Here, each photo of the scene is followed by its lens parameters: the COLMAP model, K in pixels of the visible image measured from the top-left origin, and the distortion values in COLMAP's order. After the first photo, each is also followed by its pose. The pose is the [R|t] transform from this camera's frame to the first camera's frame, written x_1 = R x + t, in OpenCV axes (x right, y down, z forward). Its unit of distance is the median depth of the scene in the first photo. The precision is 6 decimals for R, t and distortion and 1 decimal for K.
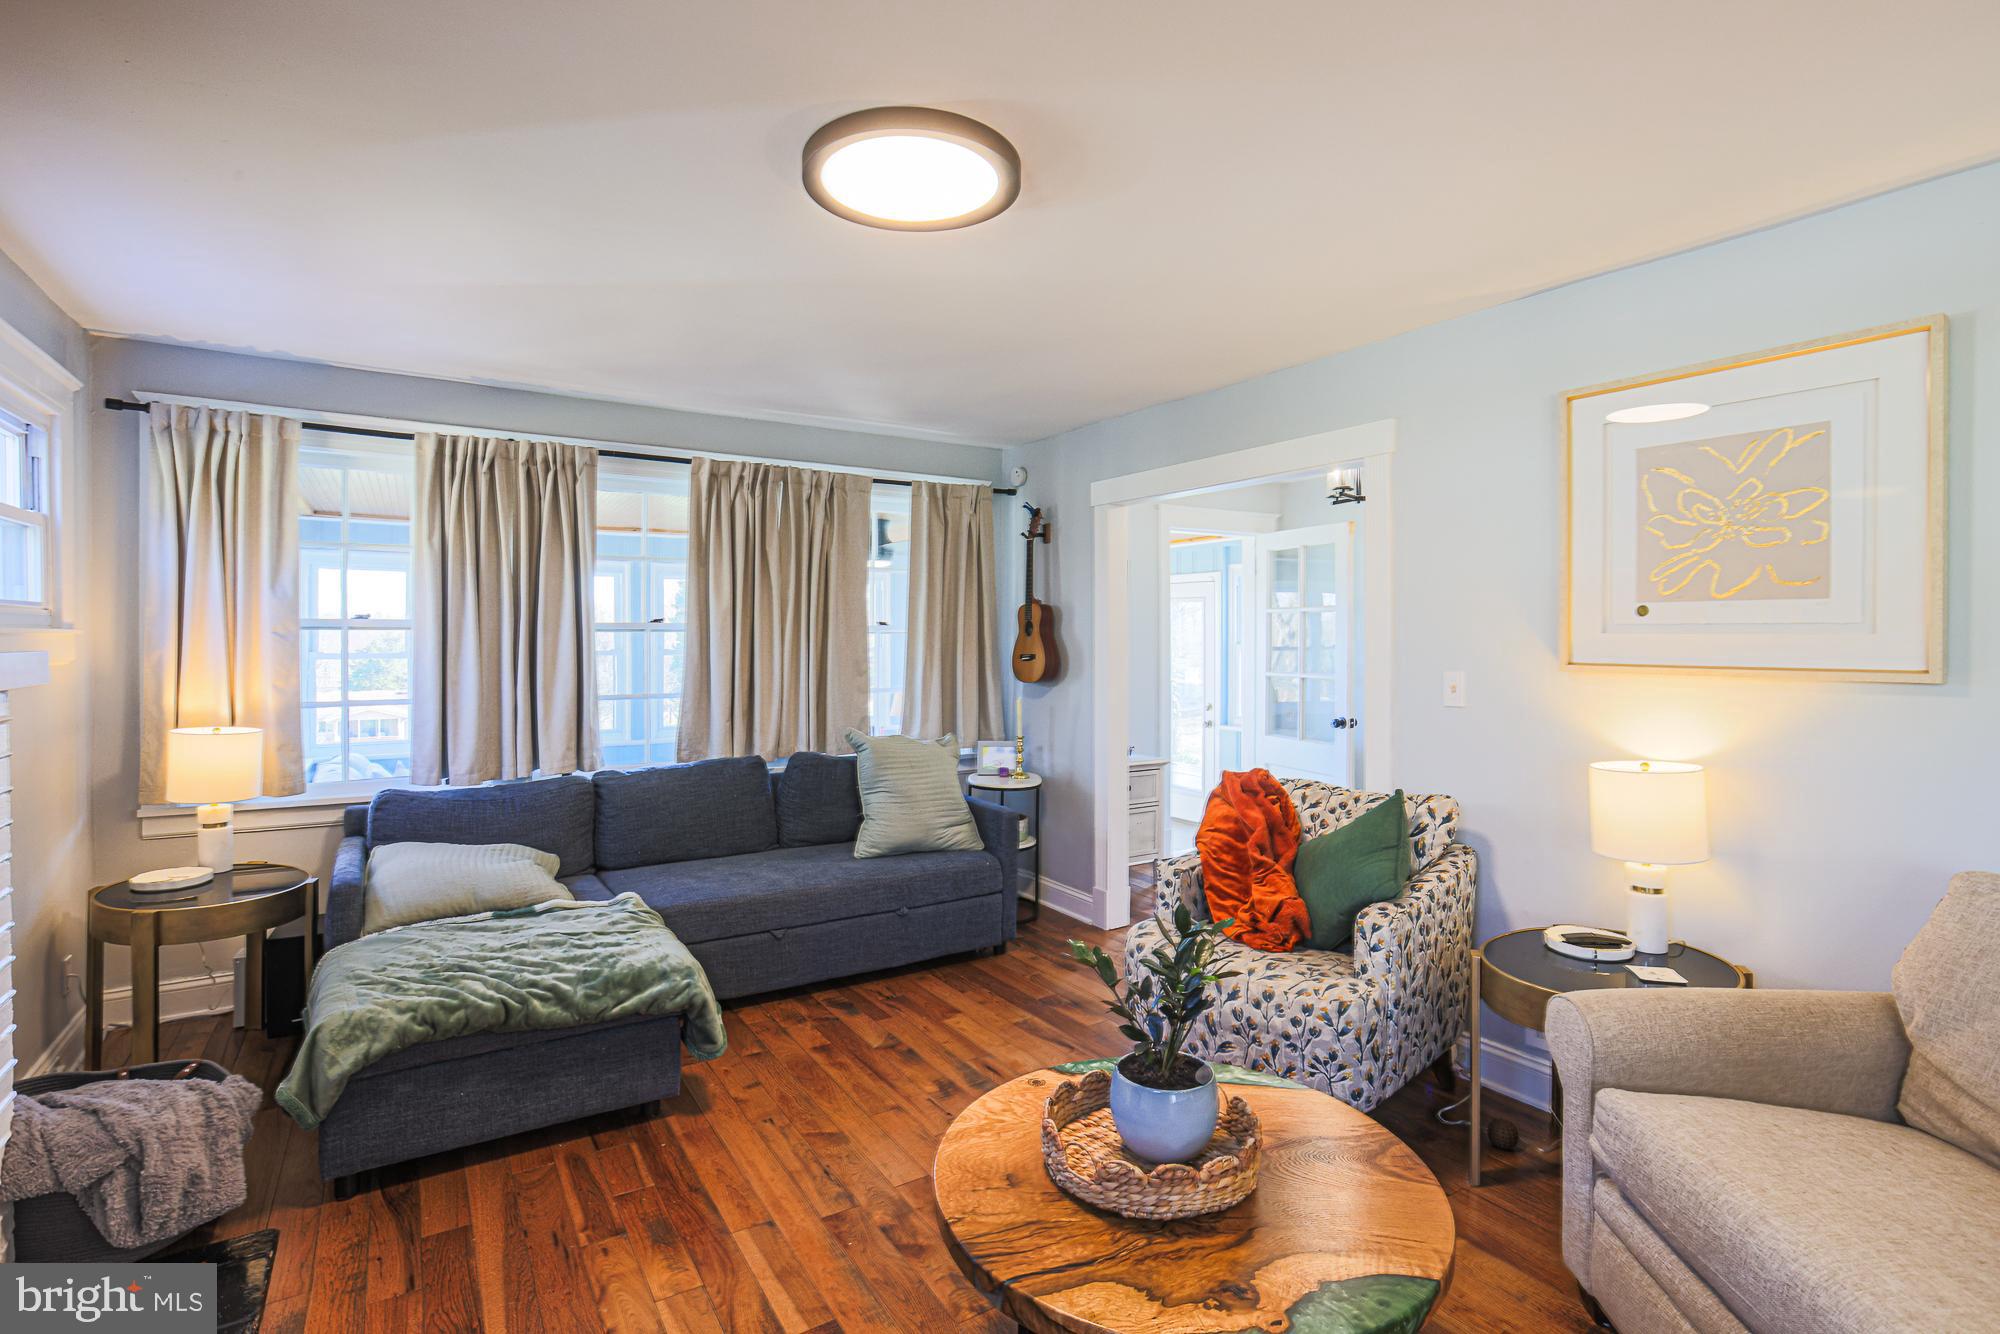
lens RADIAL K [[938.6, 0, 1003.2], [0, 938.6, 630.2], [0, 0, 1]] dist [-0.054011, 0.017754]
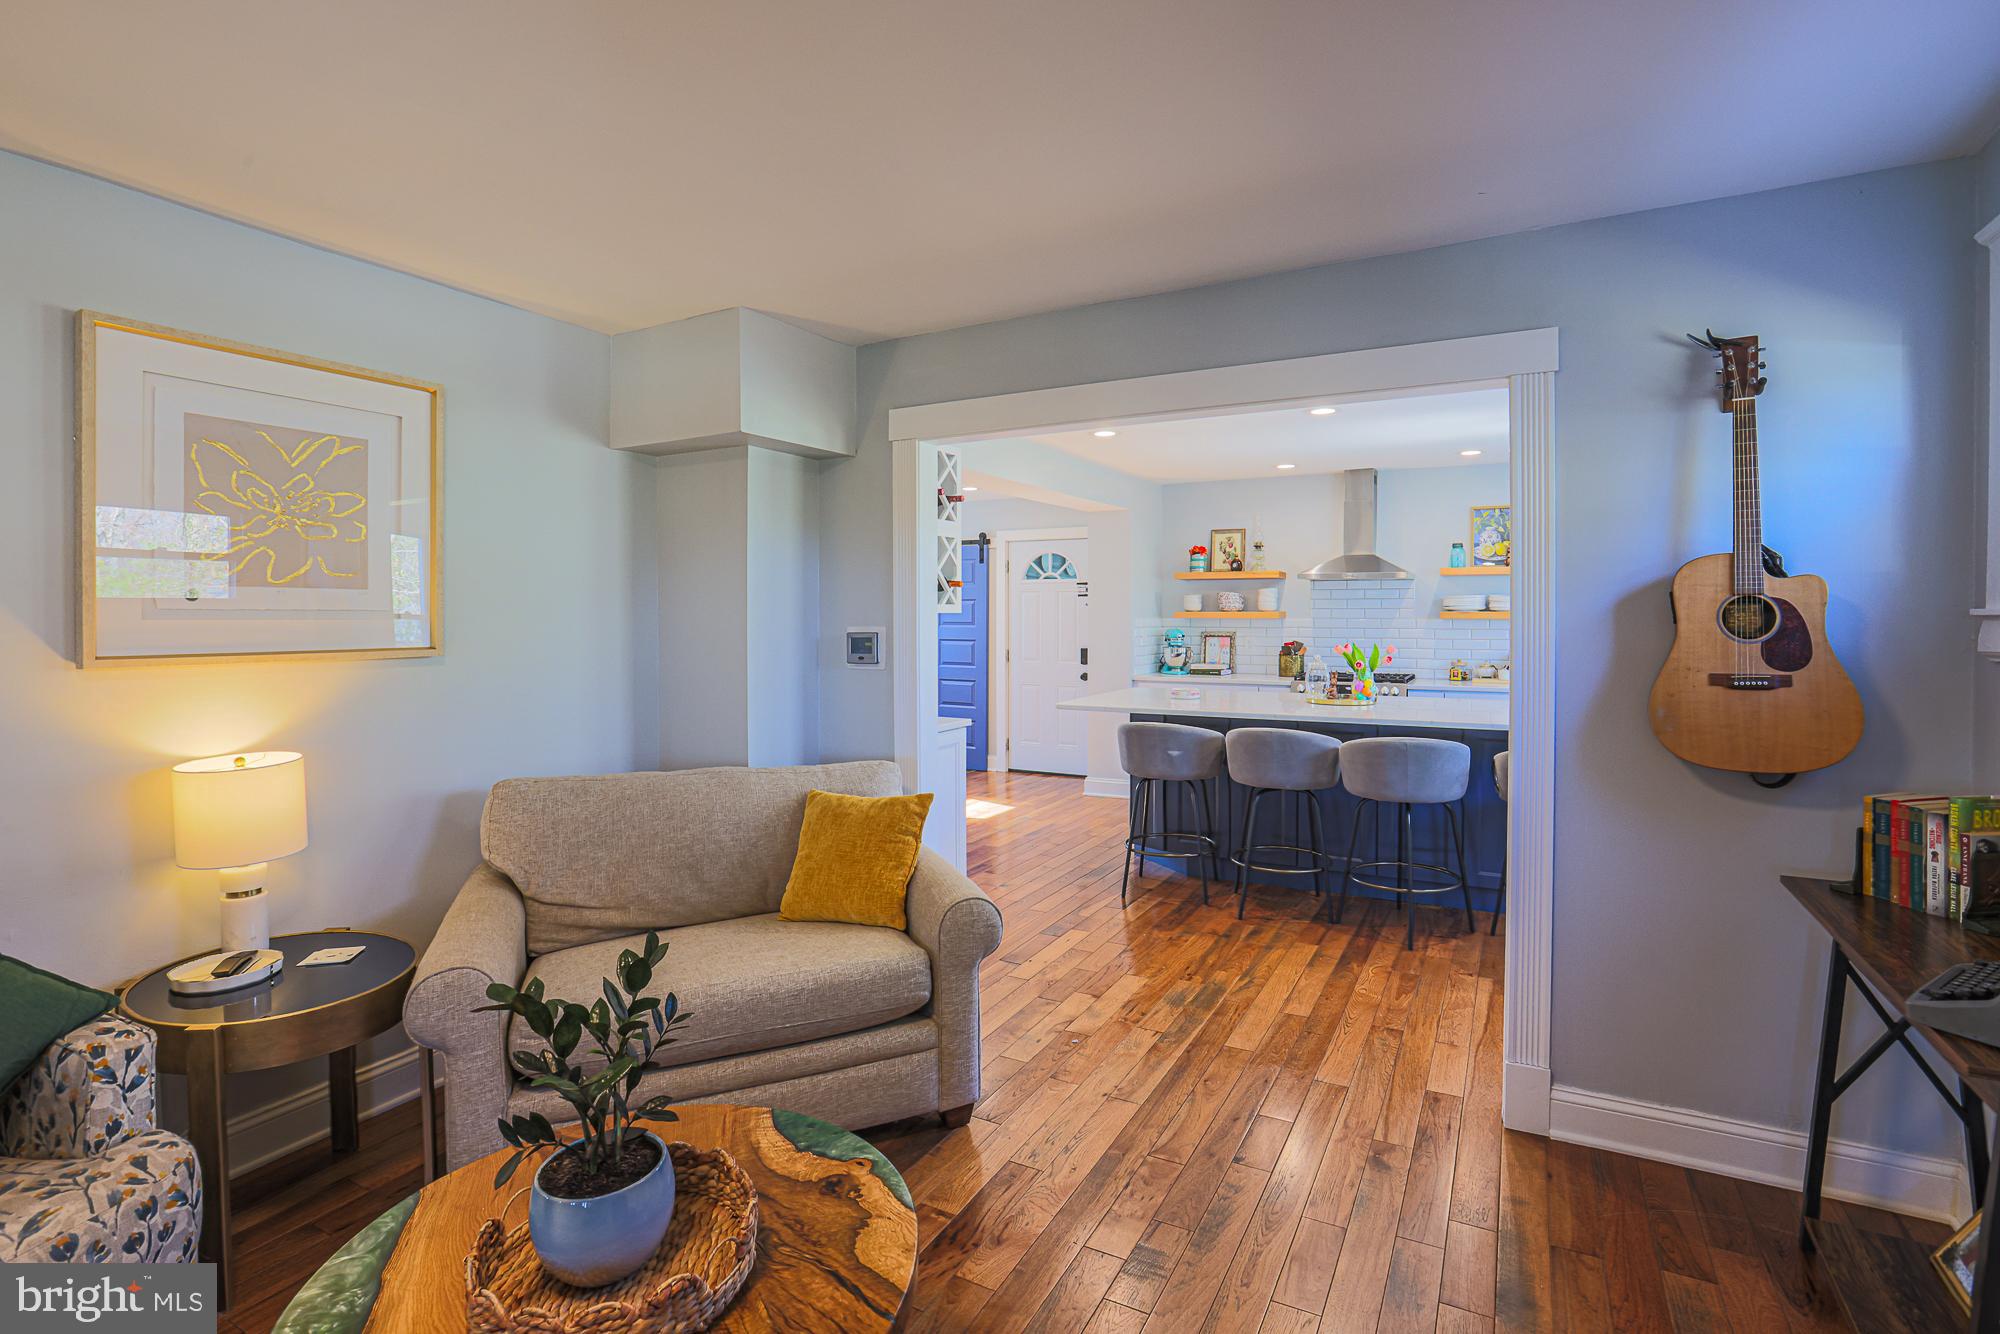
lens RADIAL K [[938.6, 0, 1008.6], [0, 938.6, 623.7], [0, 0, 1]] dist [-0.054011, 0.017754]
pose [[-0.468044, -0.006642, 0.883680, -0.409736], [0.001156, 0.999966, 0.008128, 0.000457], [-0.883705, 0.004825, -0.468020, 0.627696]]
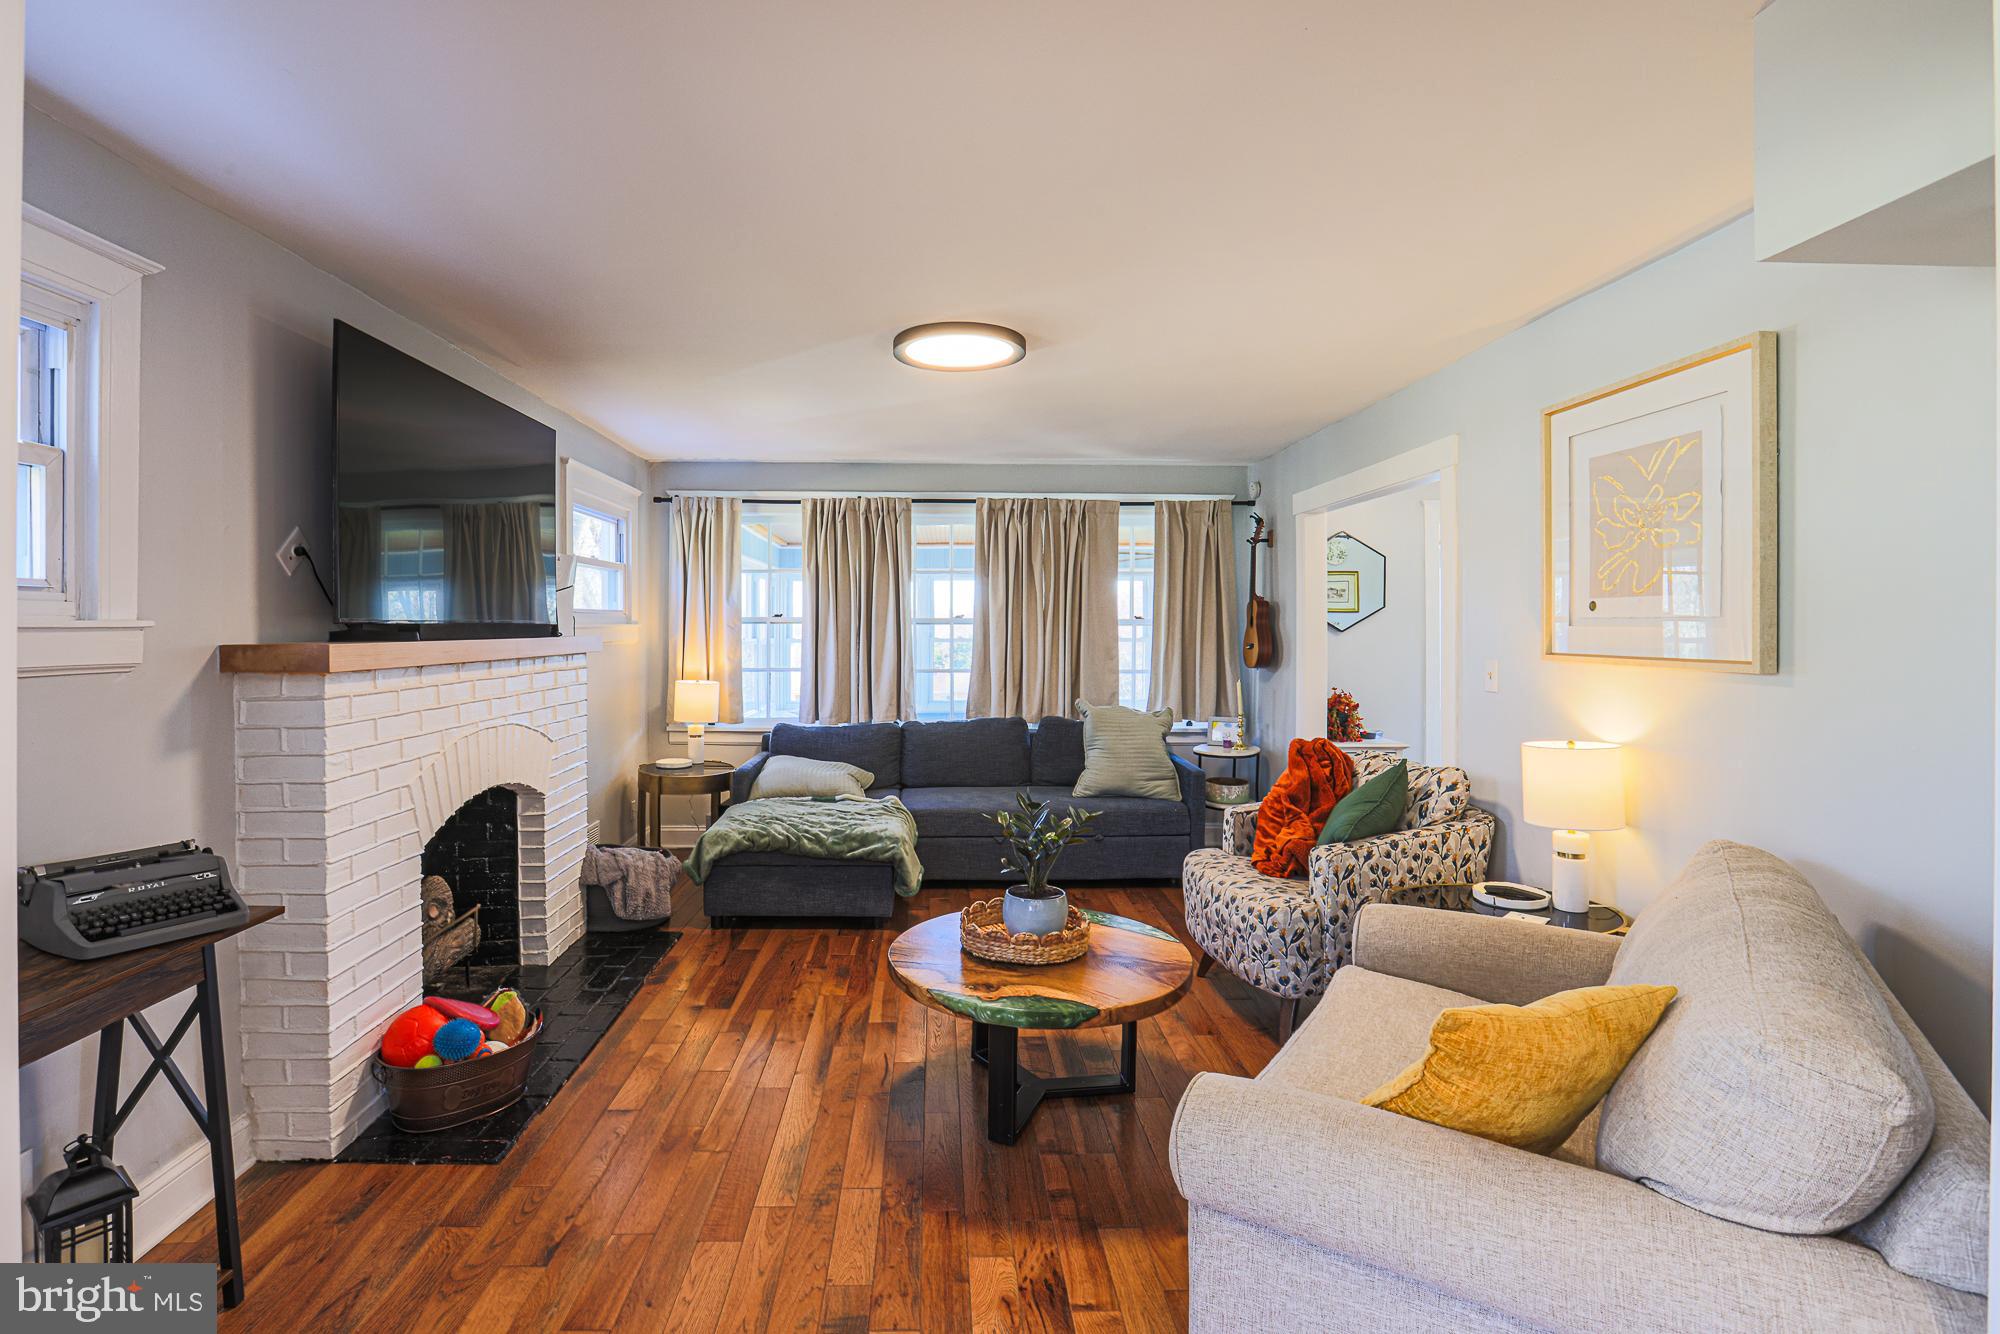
lens RADIAL K [[938.6, 0, 975.4], [0, 938.6, 622.8], [0, 0, 1]] dist [-0.054011, 0.017754]
pose [[0.858429, -0.001357, -0.512930, 0.554187], [0.002126, 0.999997, 0.000911, -0.003354], [0.512928, -0.001873, 0.858430, -0.283829]]
